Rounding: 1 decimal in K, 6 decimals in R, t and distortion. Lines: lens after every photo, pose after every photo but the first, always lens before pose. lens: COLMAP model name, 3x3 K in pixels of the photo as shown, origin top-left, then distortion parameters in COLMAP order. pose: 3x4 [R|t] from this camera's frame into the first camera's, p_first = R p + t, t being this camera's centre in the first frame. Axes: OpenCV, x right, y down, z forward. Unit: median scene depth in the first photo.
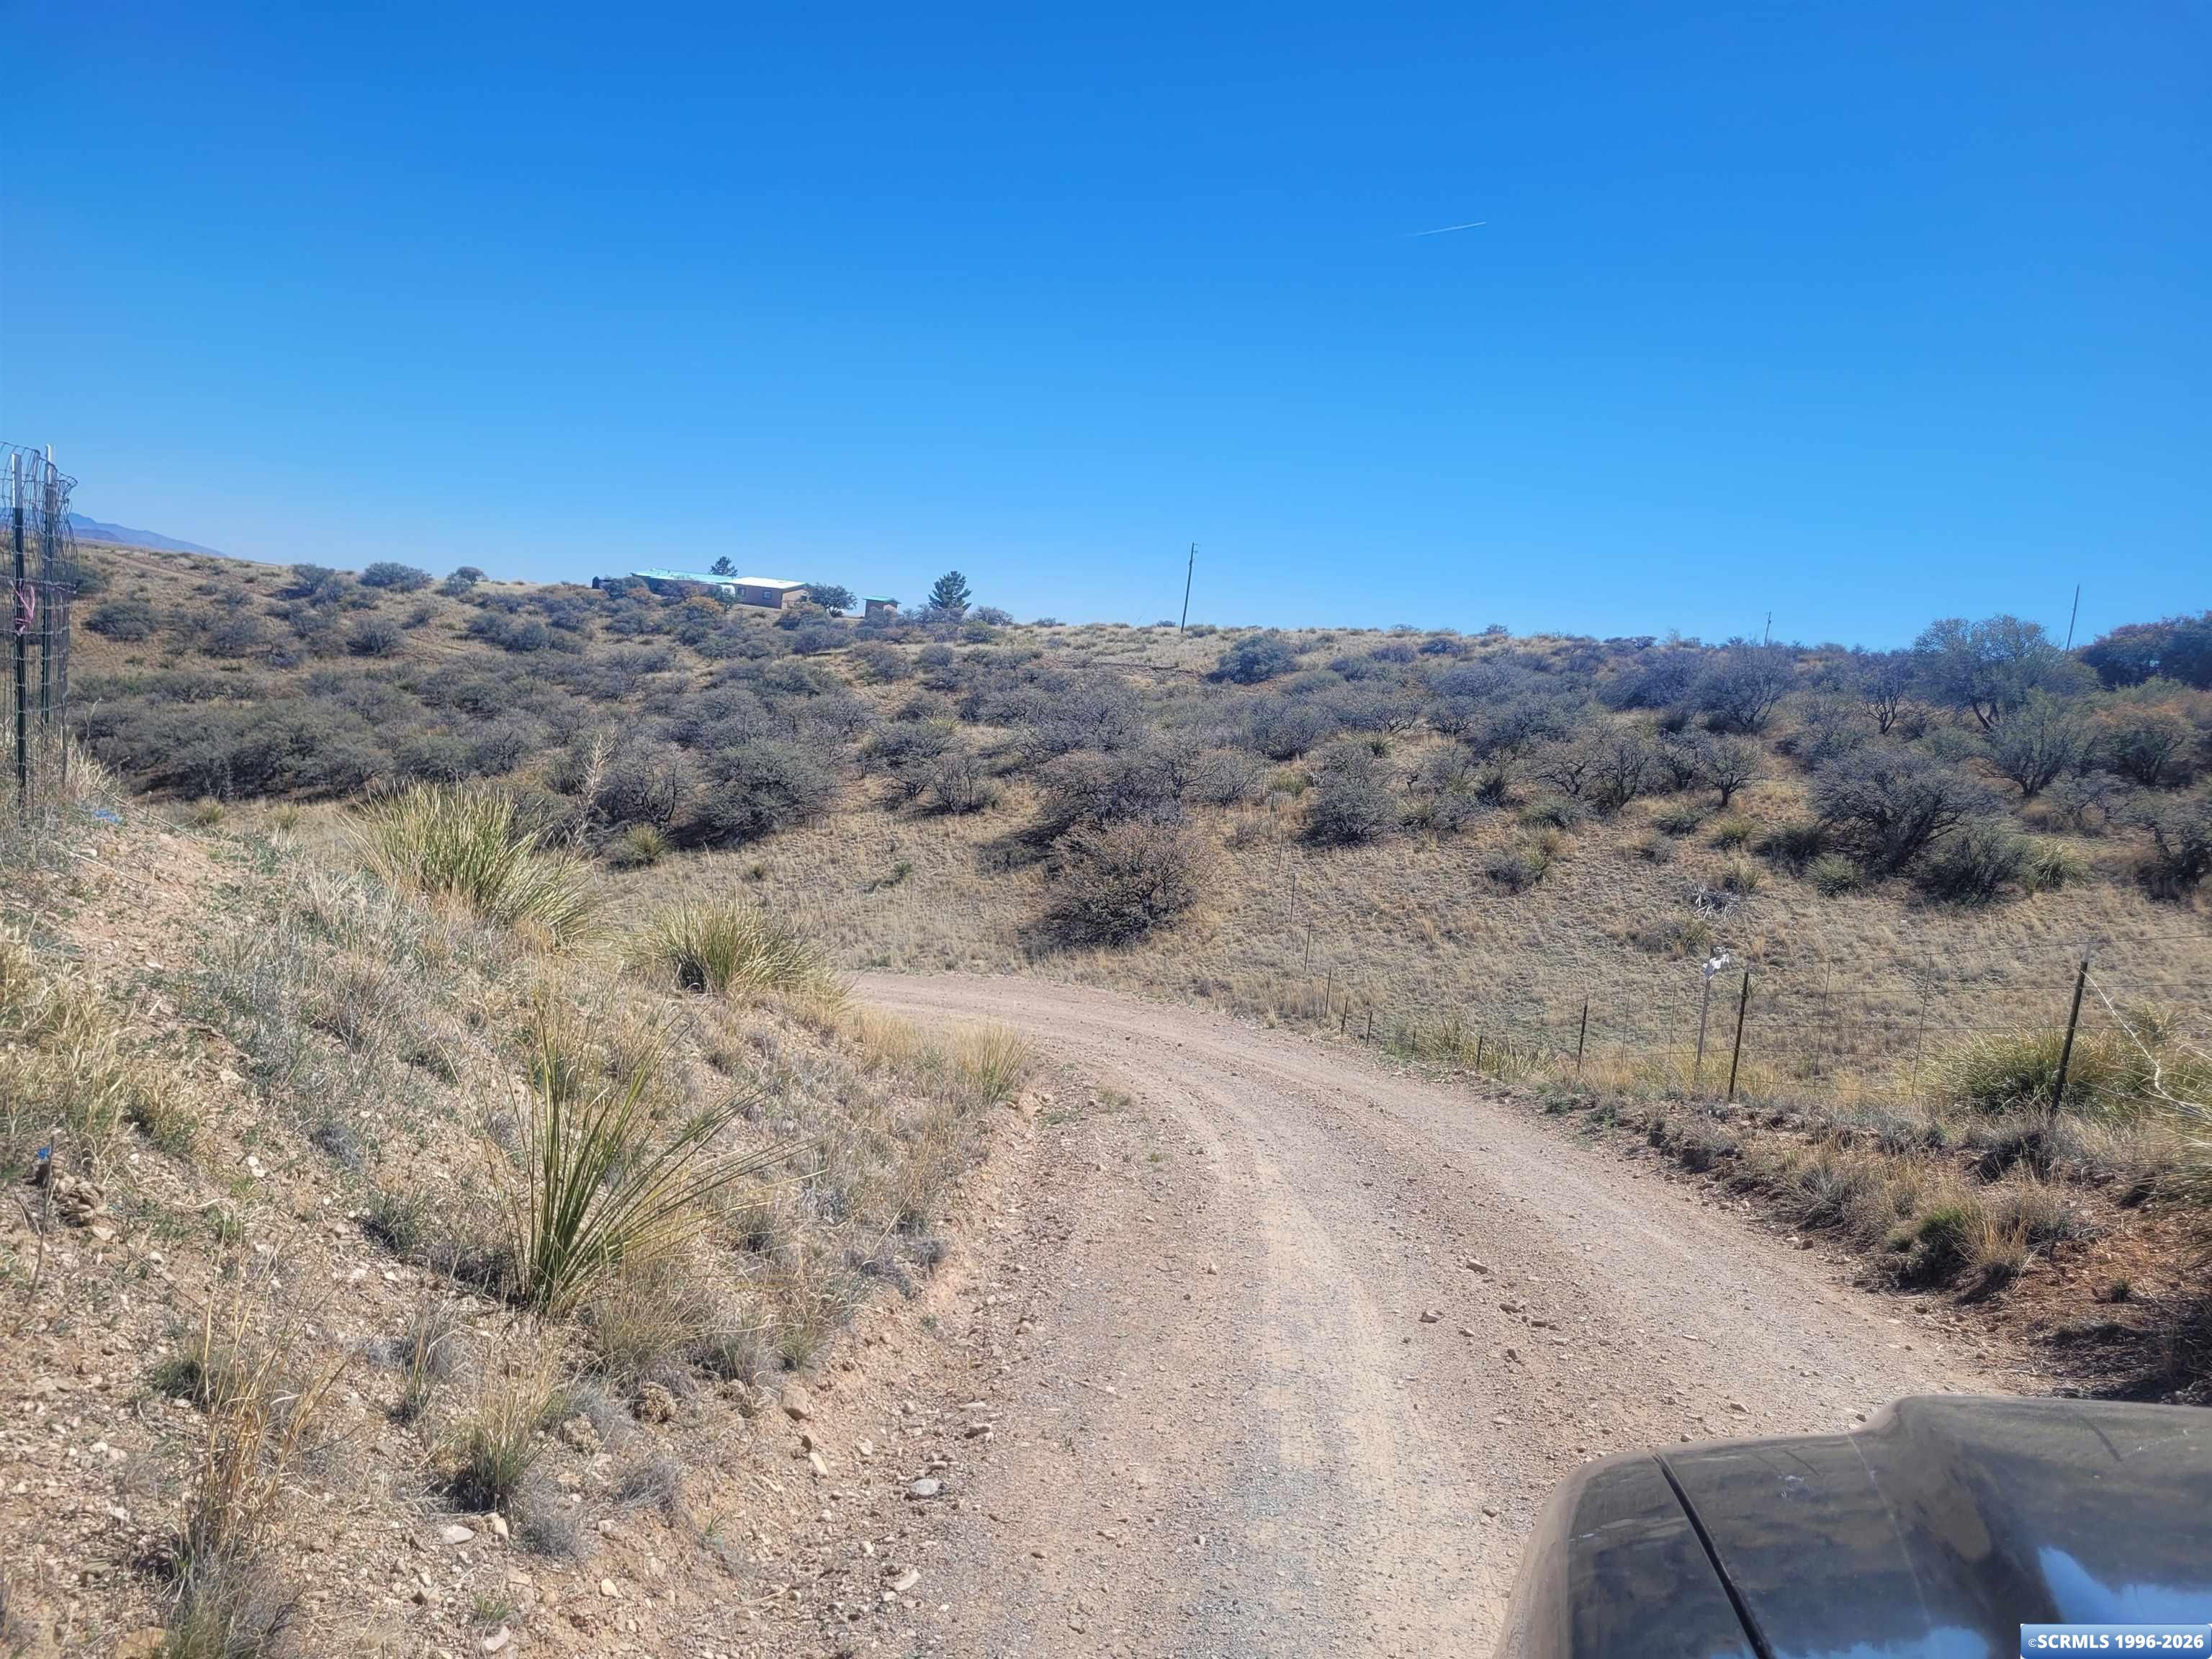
lens RADIAL K [[1688.5, 0, 1126.4], [0, 1688.5, 835.7], [0, 0, 1]] dist [0.060692, -0.050188]
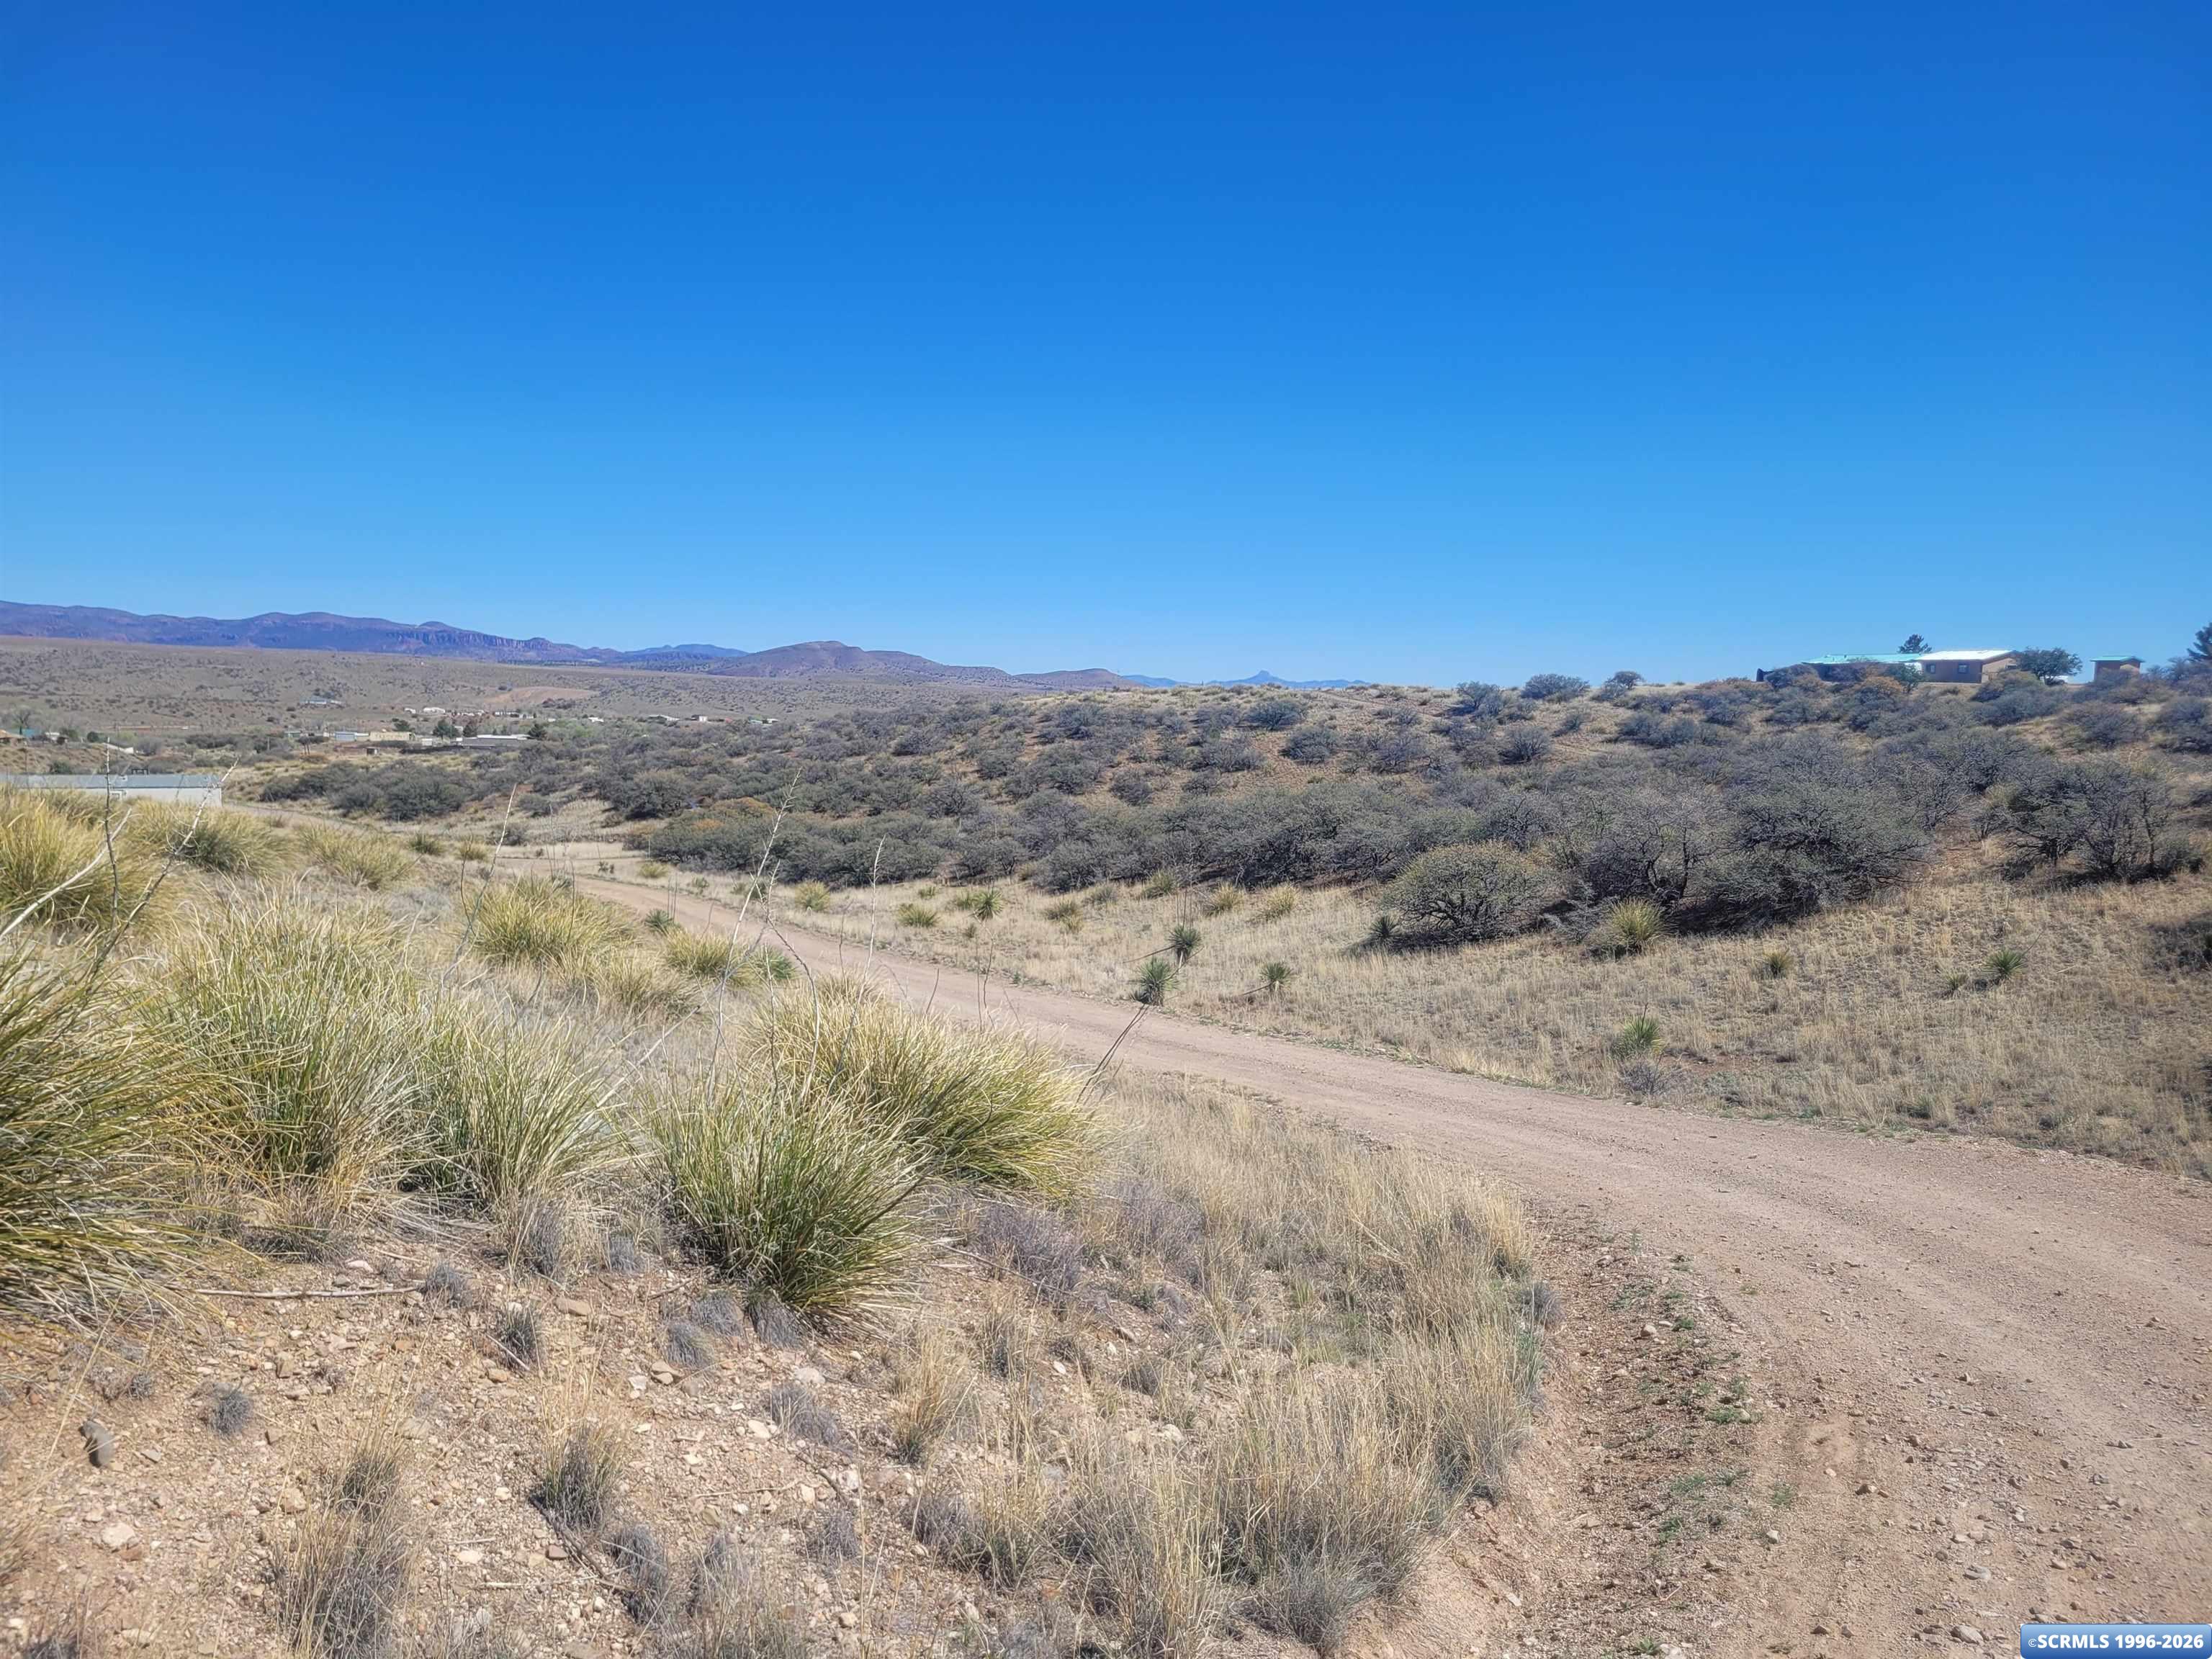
lens RADIAL K [[1688.5, 0, 1119.0], [0, 1688.5, 835.5], [0, 0, 1]] dist [0.060692, -0.050188]
pose [[0.771582, -0.035201, -0.635156, 0.013691], [-0.009800, 0.997692, -0.067198, 0.013472], [0.636055, 0.058073, 0.769455, 0.215312]]
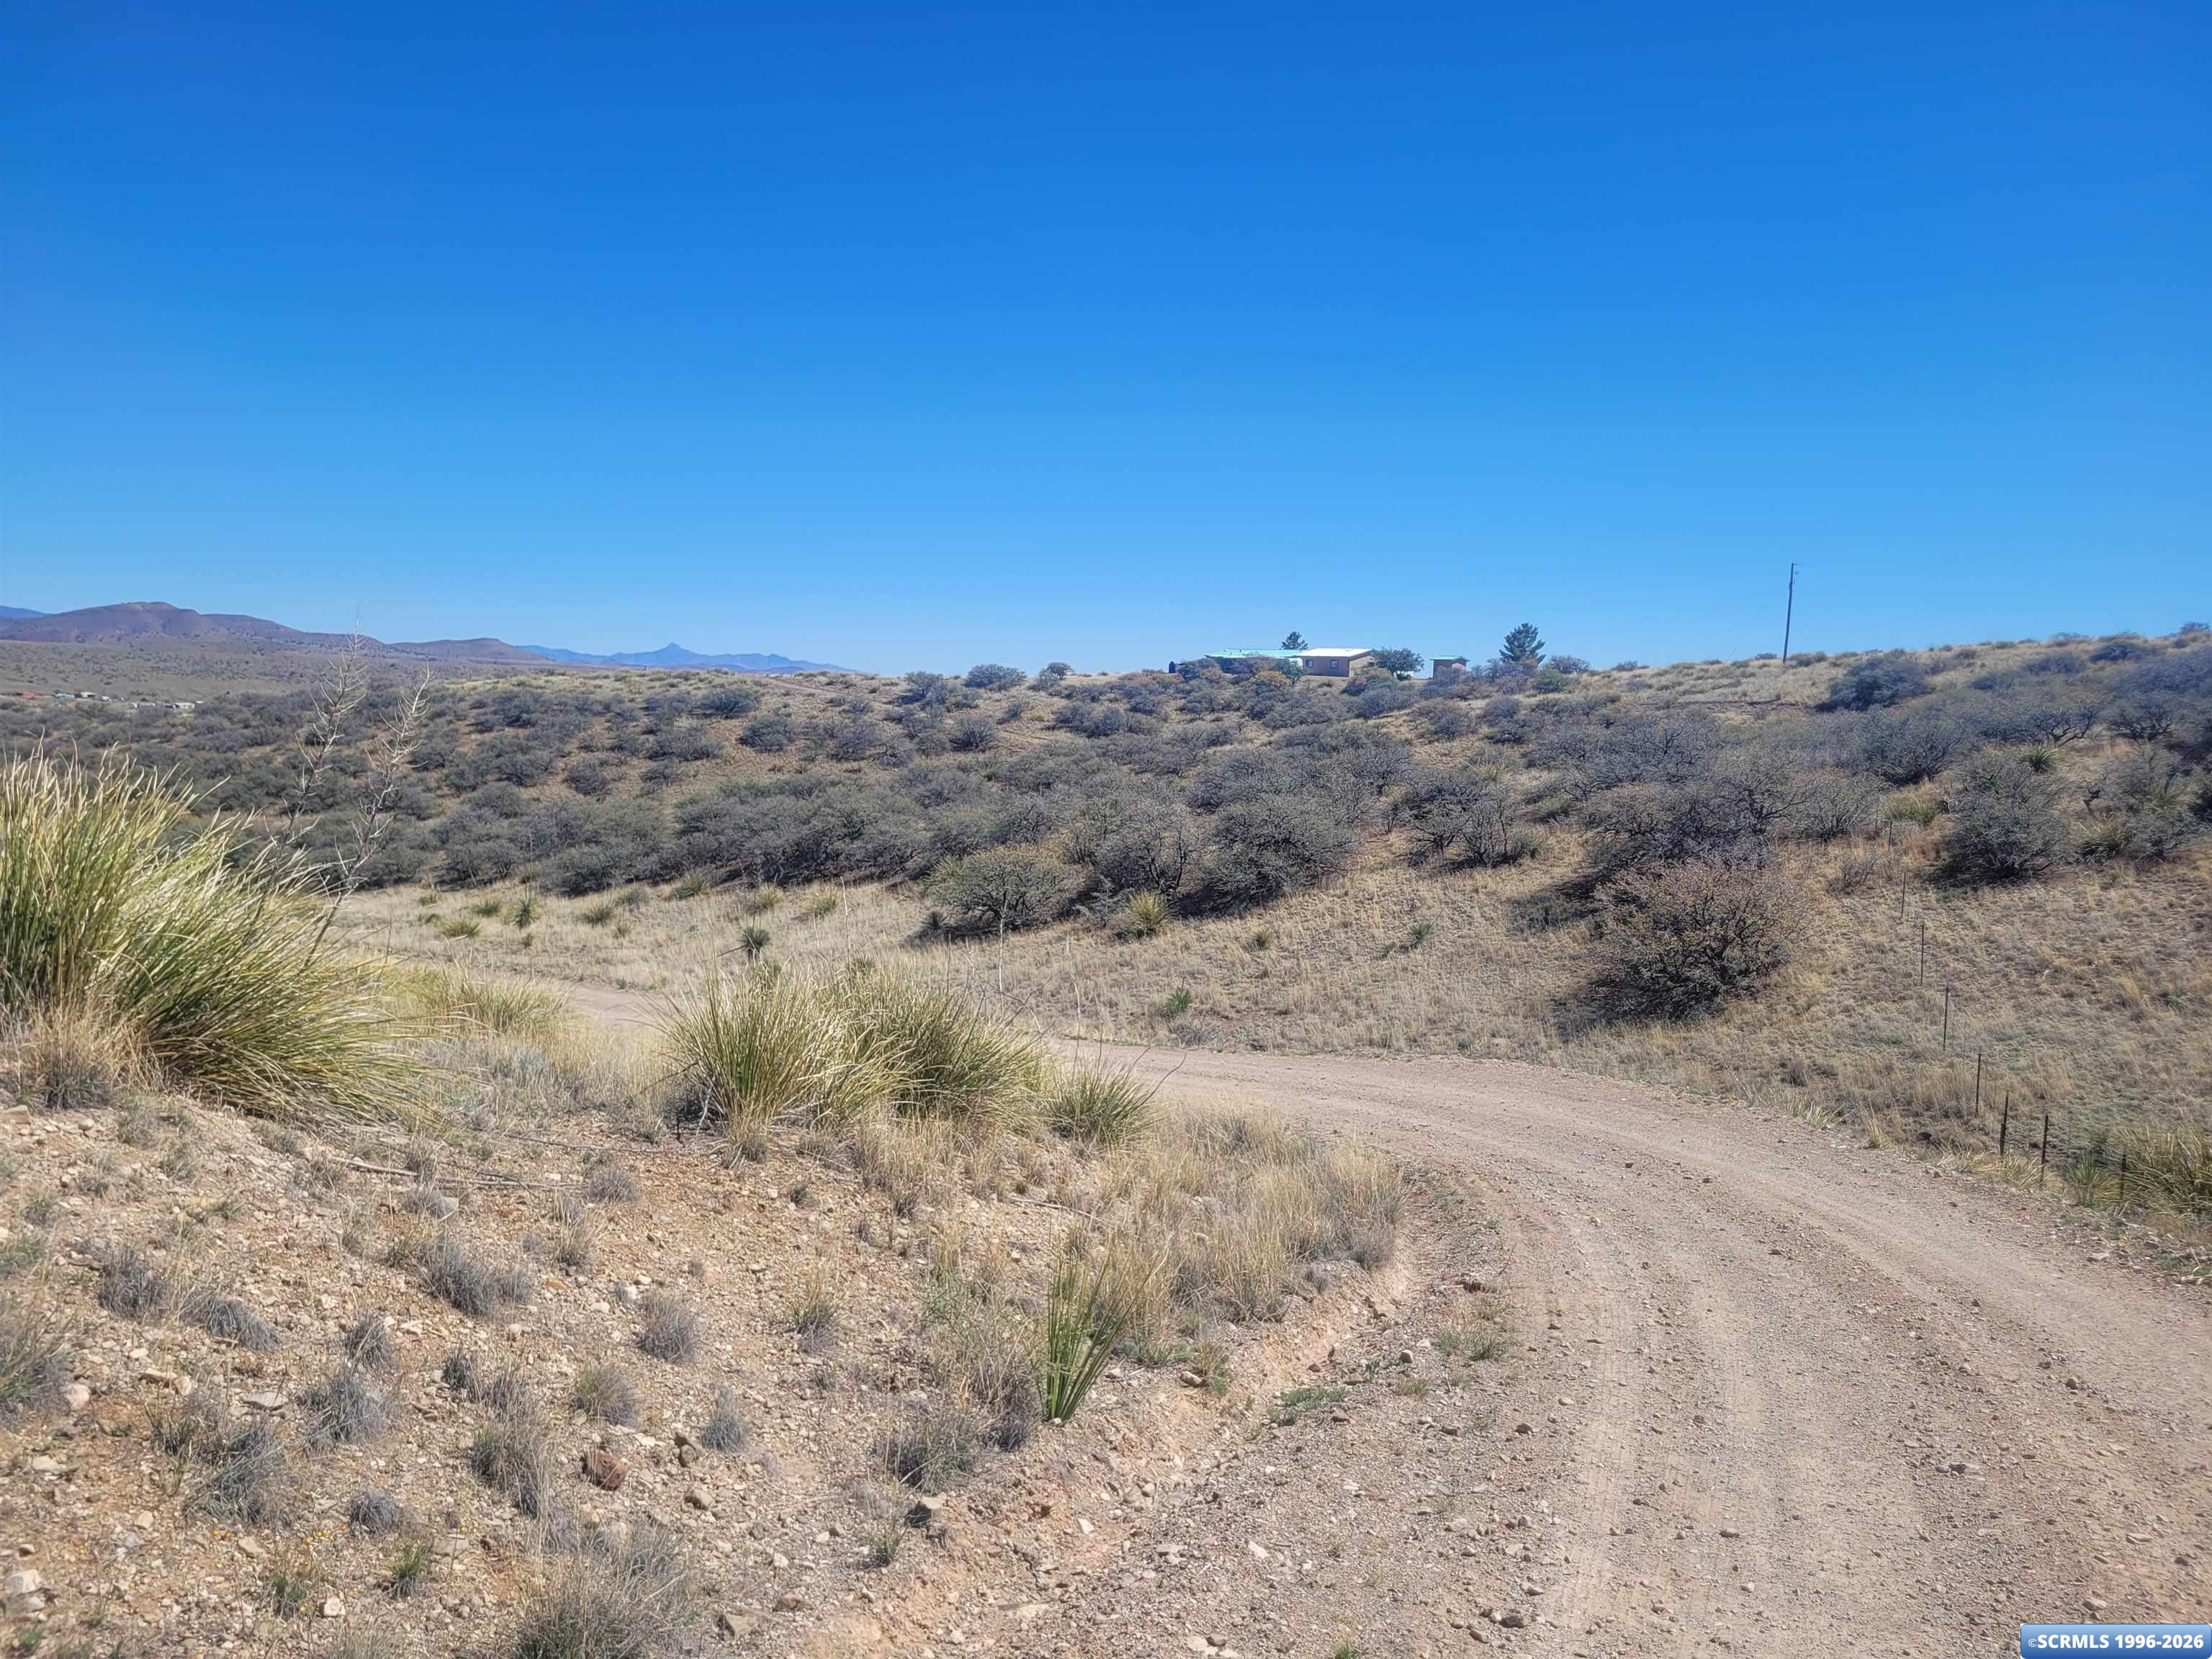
lens RADIAL K [[1688.5, 0, 1139.9], [0, 1688.5, 836.1], [0, 0, 1]] dist [0.060692, -0.050188]
pose [[0.941835, -0.049255, -0.332448, 0.015900], [0.035294, 0.998228, -0.047908, 0.005469], [0.334219, 0.033388, 0.941904, 0.100880]]
